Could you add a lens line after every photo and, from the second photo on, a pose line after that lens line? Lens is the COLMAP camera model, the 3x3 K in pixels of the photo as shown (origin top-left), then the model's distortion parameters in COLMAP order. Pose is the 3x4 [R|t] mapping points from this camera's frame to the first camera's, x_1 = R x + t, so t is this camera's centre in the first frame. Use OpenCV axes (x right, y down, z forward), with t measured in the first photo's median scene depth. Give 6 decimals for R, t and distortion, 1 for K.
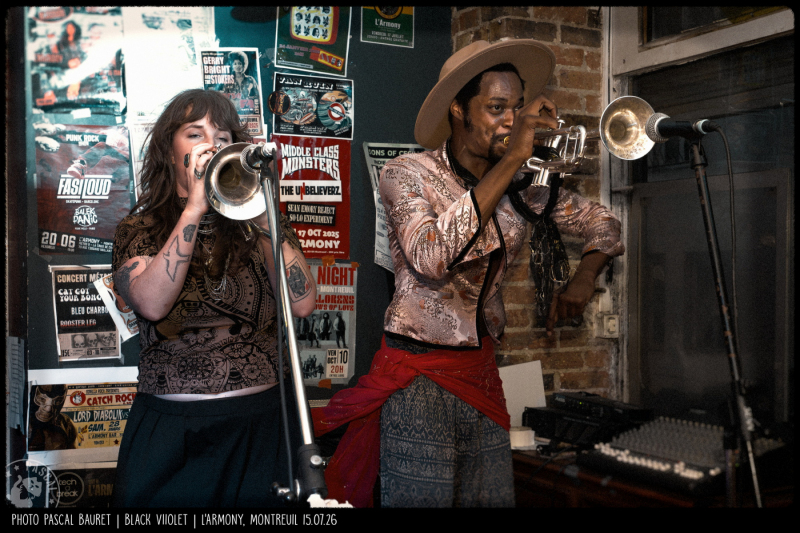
lens RADIAL K [[1051.9, 0, 353.3], [0, 1051.9, 288.7], [0, 0, 1]] dist [0.006667, 0.000000]
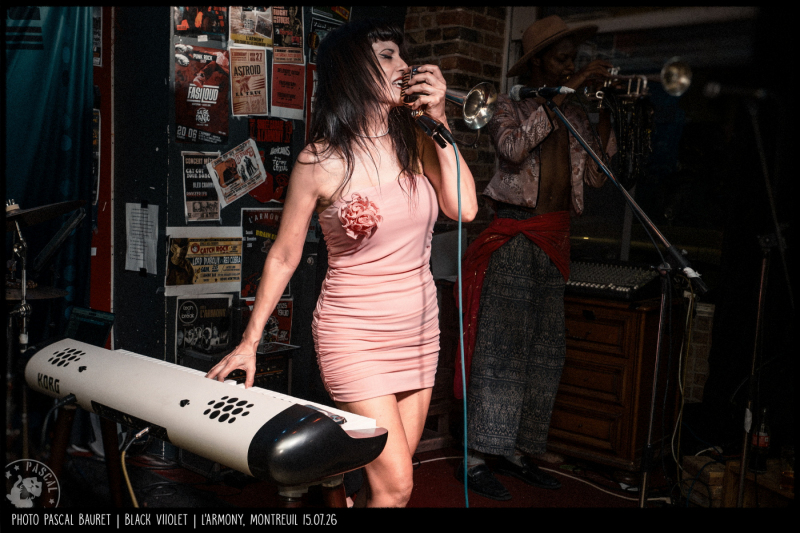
lens RADIAL K [[894.2, 0, 294.9], [0, 894.2, 307.2], [0, 0, 1]] dist [0.007421, 0.000000]
pose [[0.942397, -0.012518, 0.334262, -0.534606], [-0.032081, 0.991310, 0.127572, 0.026088], [-0.332955, -0.130947, 0.933806, -0.161615]]
